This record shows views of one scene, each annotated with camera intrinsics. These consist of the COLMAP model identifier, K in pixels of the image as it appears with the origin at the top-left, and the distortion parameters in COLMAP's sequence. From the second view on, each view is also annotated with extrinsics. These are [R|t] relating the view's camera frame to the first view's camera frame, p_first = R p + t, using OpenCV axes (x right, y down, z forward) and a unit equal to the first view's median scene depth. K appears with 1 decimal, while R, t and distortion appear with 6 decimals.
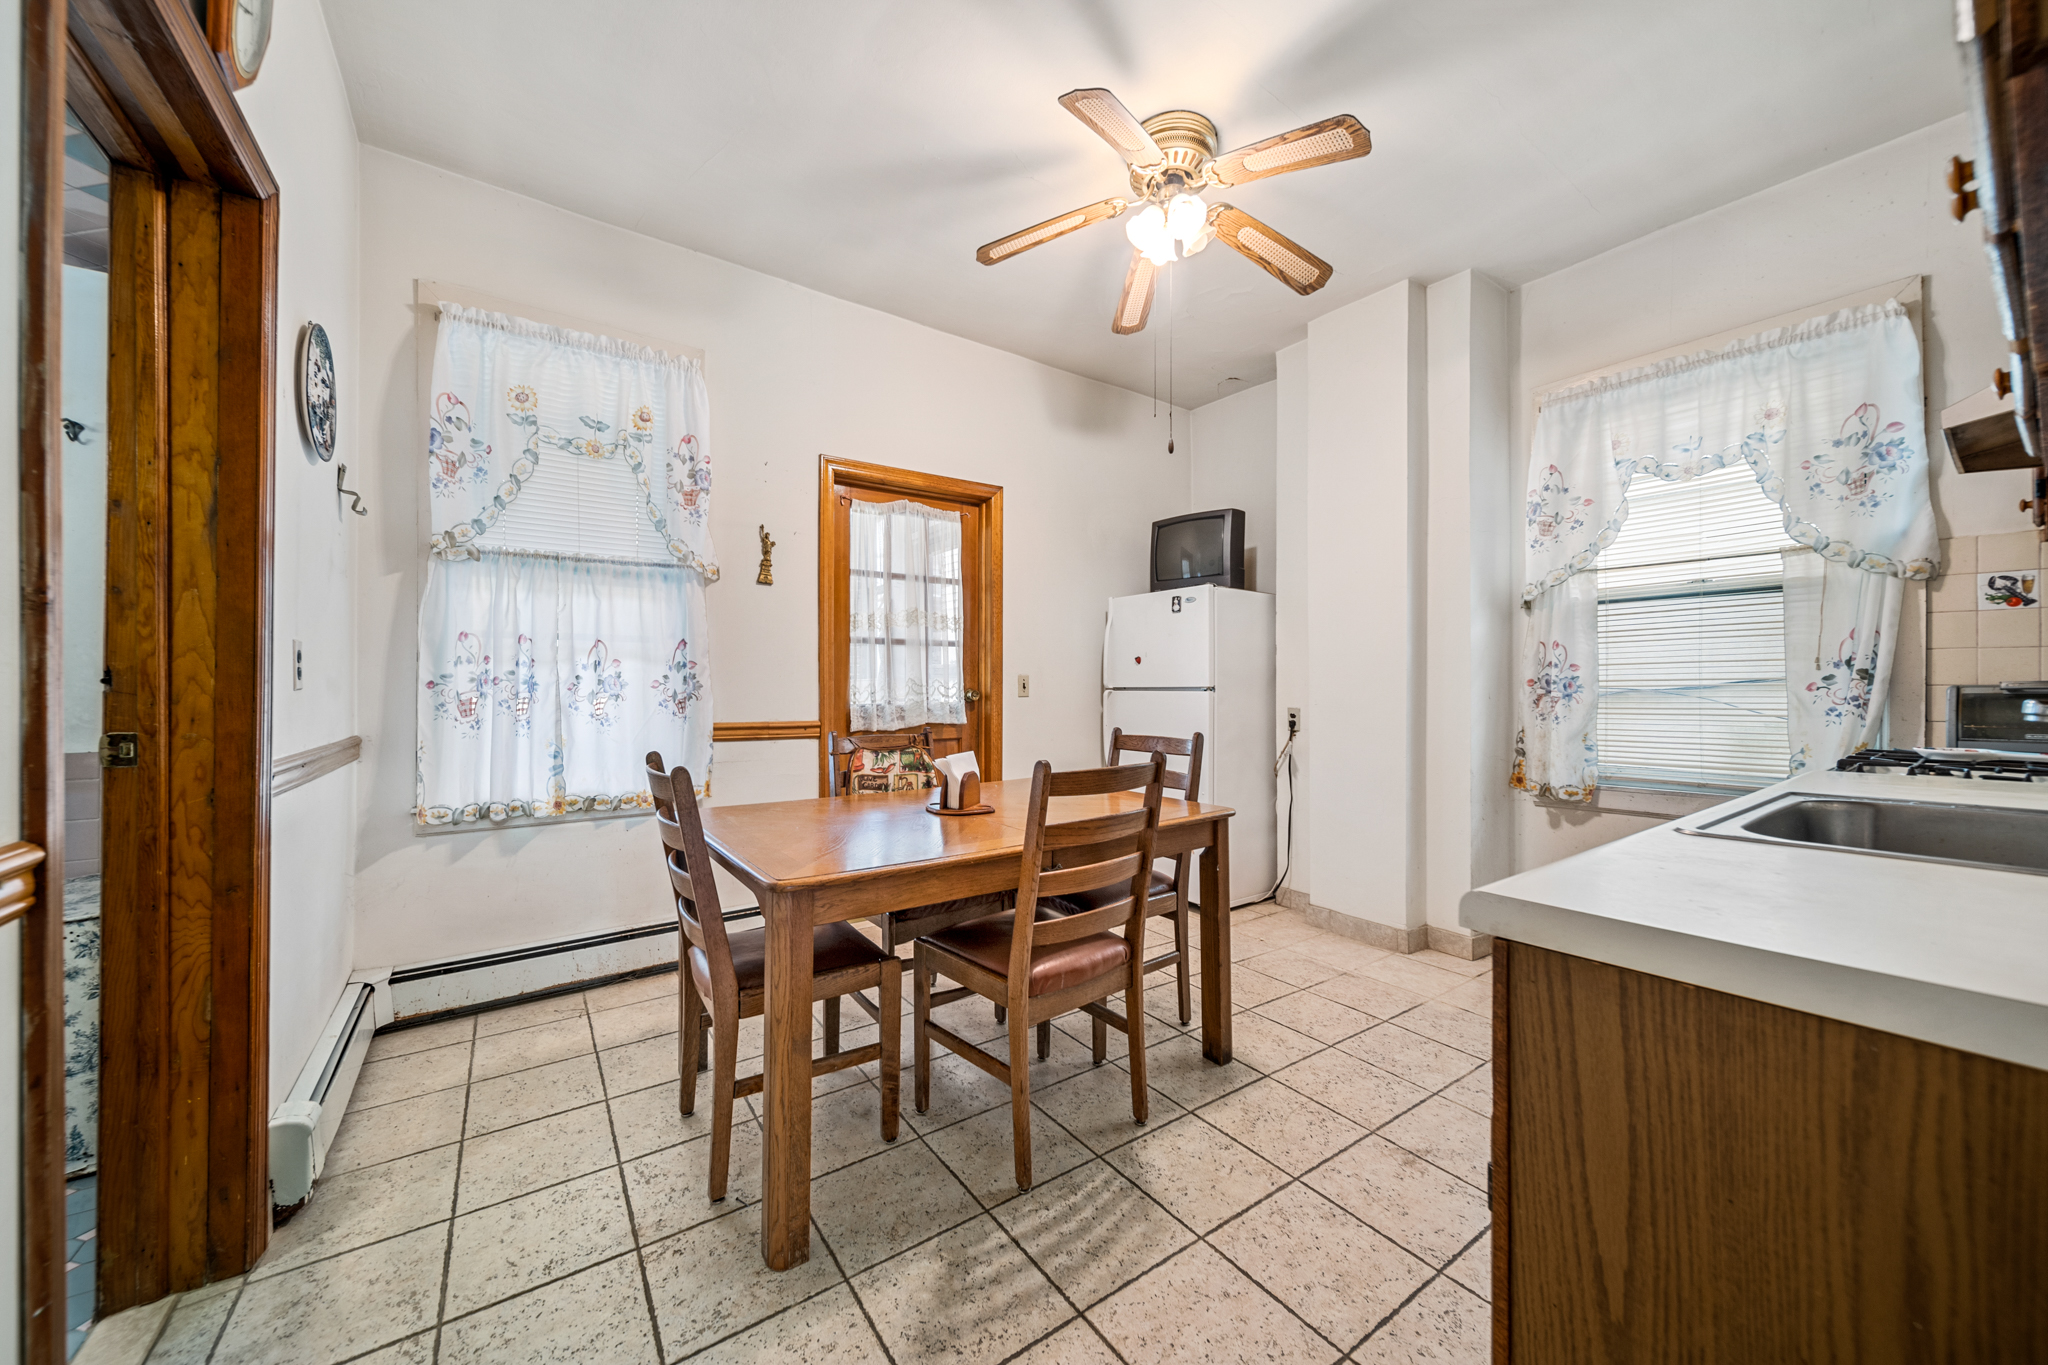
lens RADIAL K [[733.2, 0, 1024.0], [0, 733.2, 682.5], [0, 0, 1]] dist [-0.000531, -0.000046]
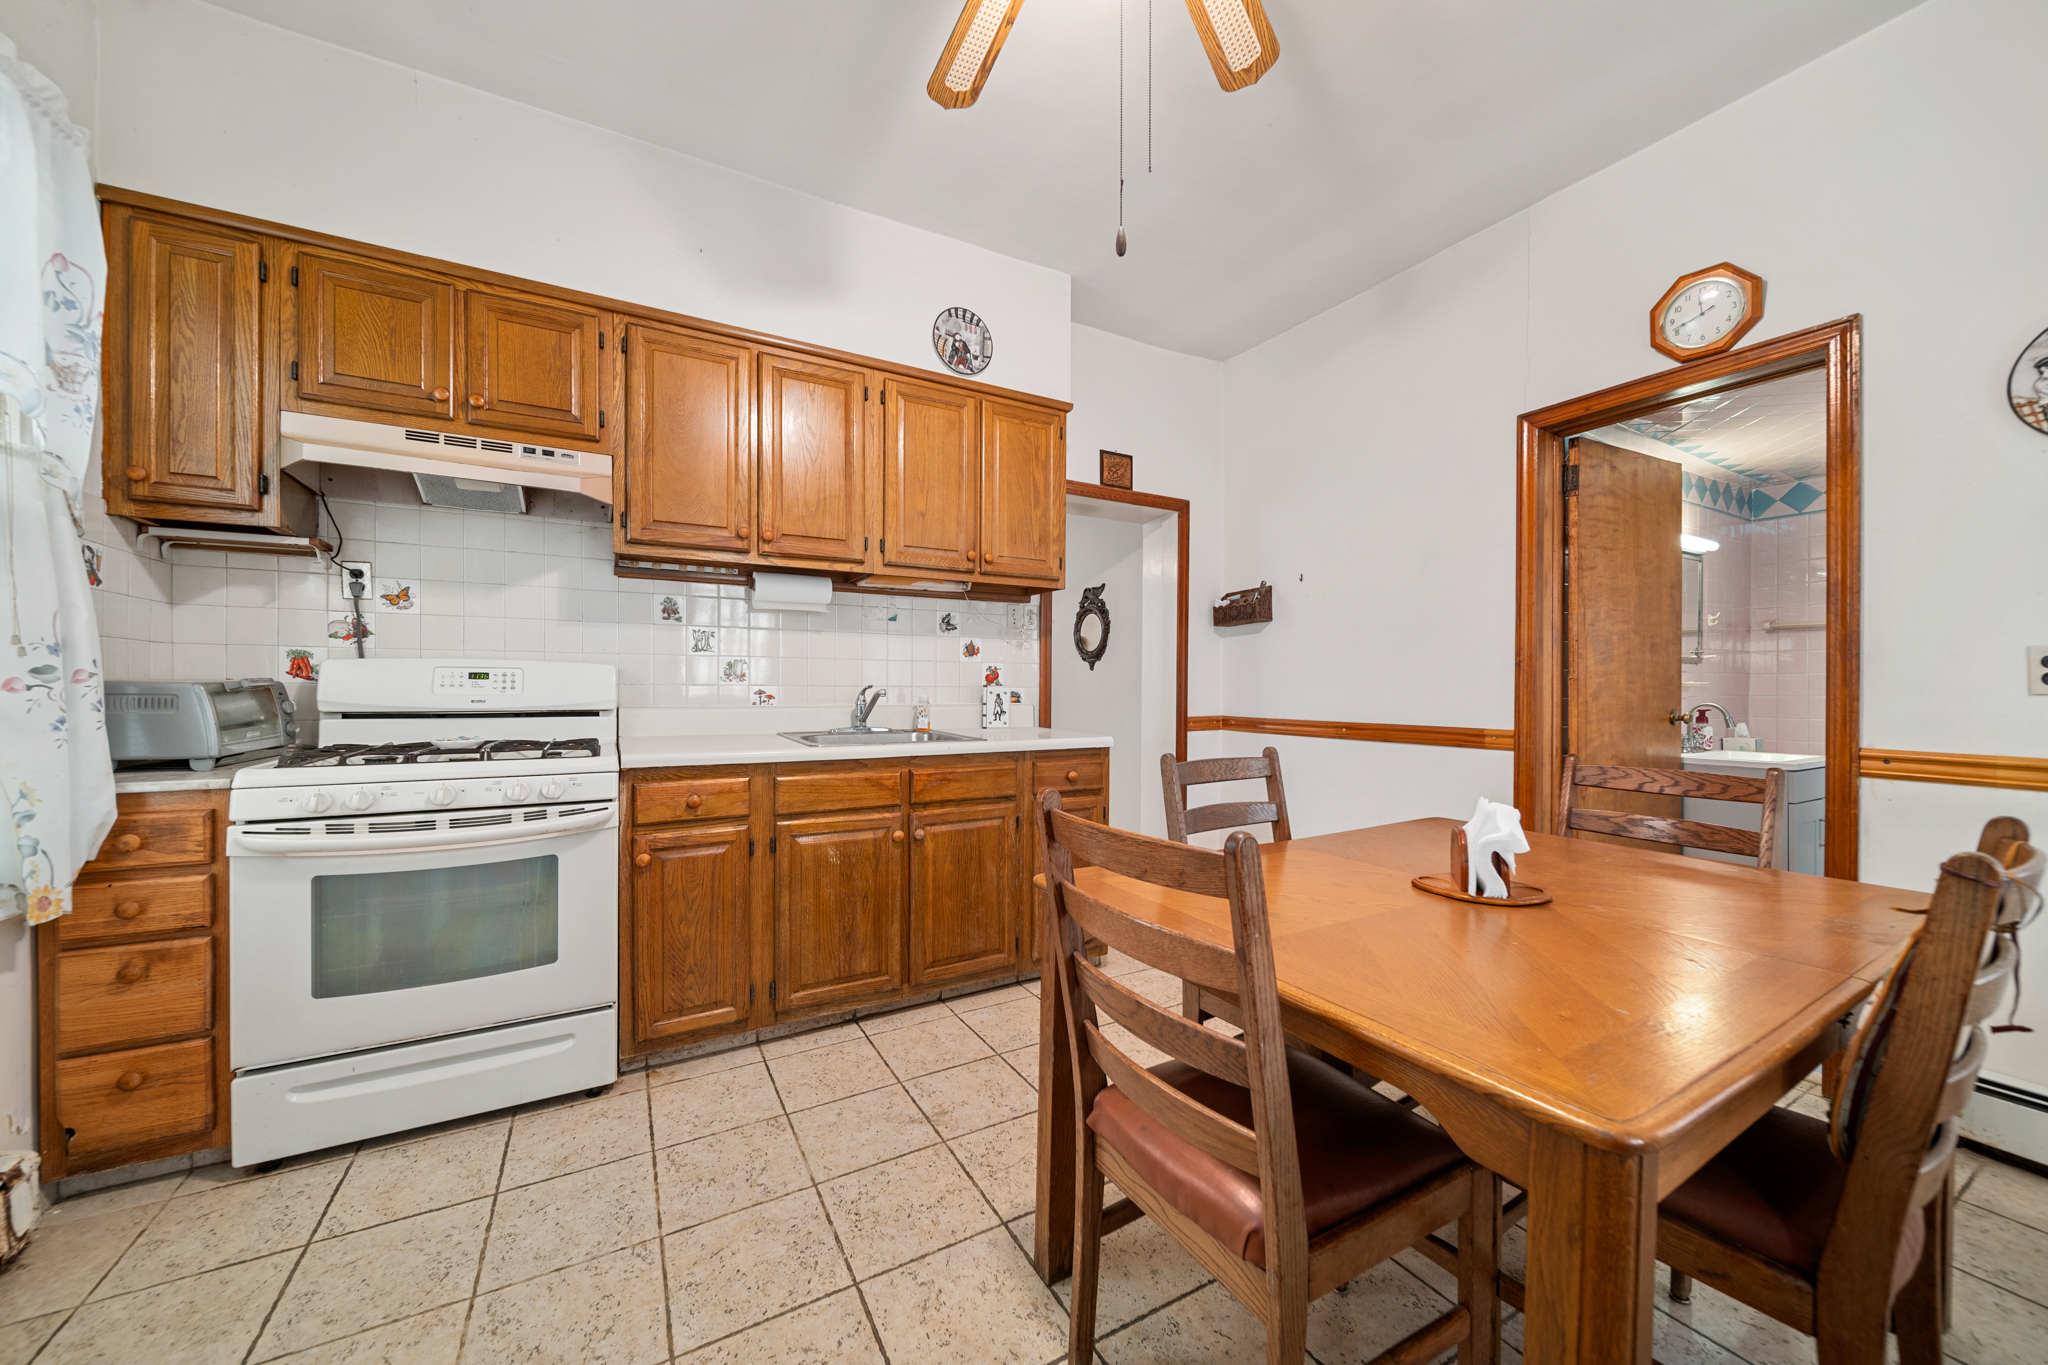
lens RADIAL K [[733.2, 0, 1024.0], [0, 733.2, 682.5], [0, 0, 1]] dist [-0.000531, -0.000046]
pose [[-0.995658, -0.003615, 0.093015, 0.213861], [-0.004212, 0.999972, -0.006228, 0.004263], [-0.092990, -0.006593, -0.995645, 1.499525]]
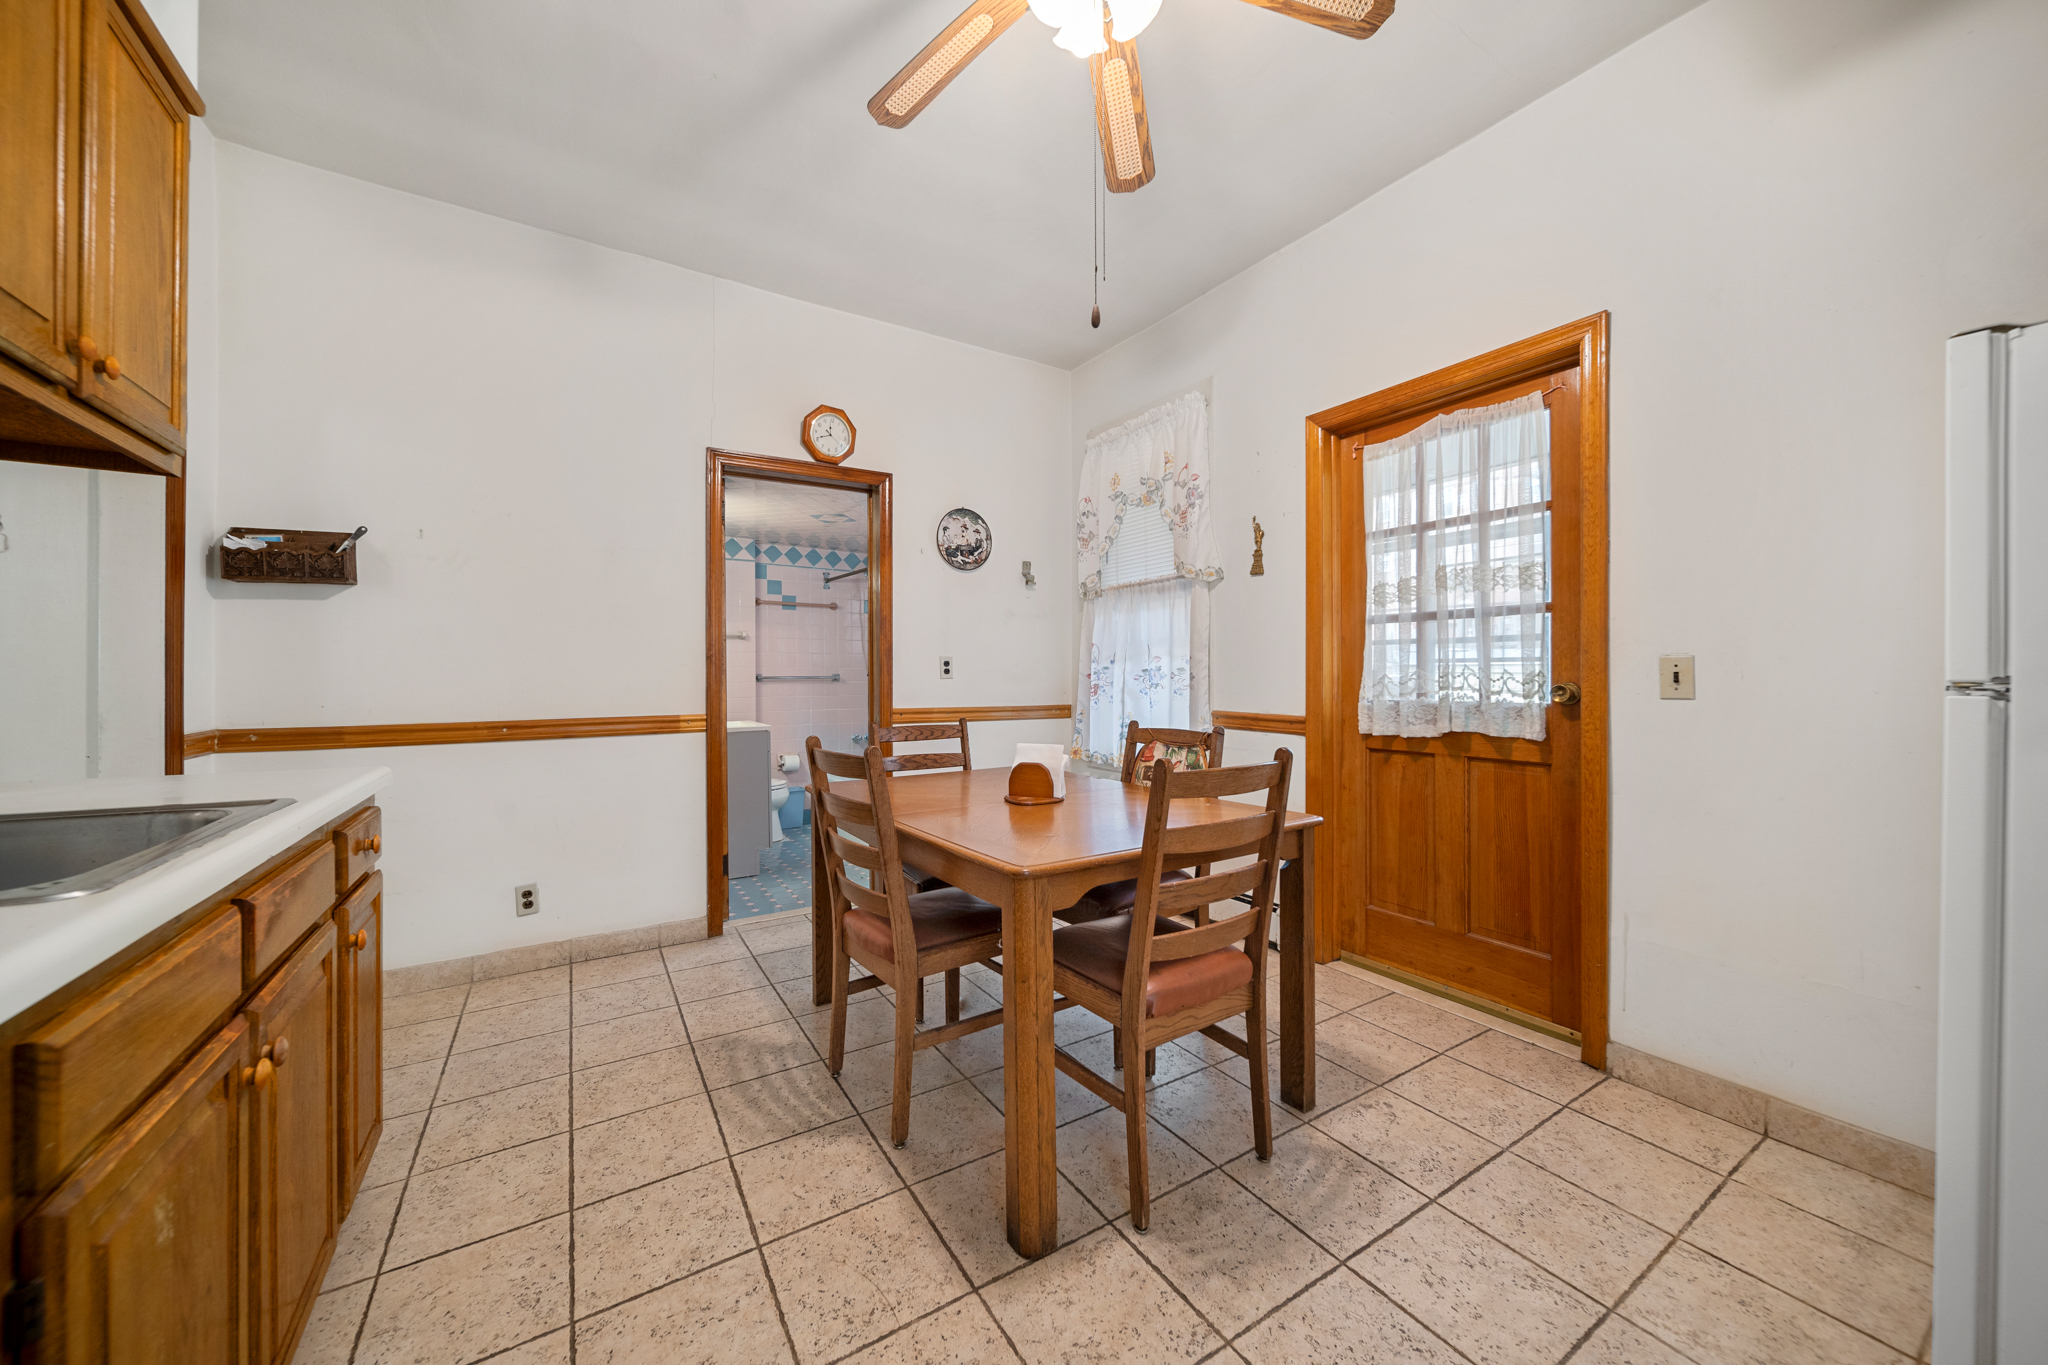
lens RADIAL K [[722.2, 0, 1009.6], [0, 722.2, 671.5], [0, 0, 1]] dist [-0.001578, -0.000258]
pose [[-0.054969, -0.006441, -0.998467, 0.834754], [0.005775, 0.999960, -0.006768, 0.002498], [0.998471, -0.006138, -0.054930, 0.927700]]
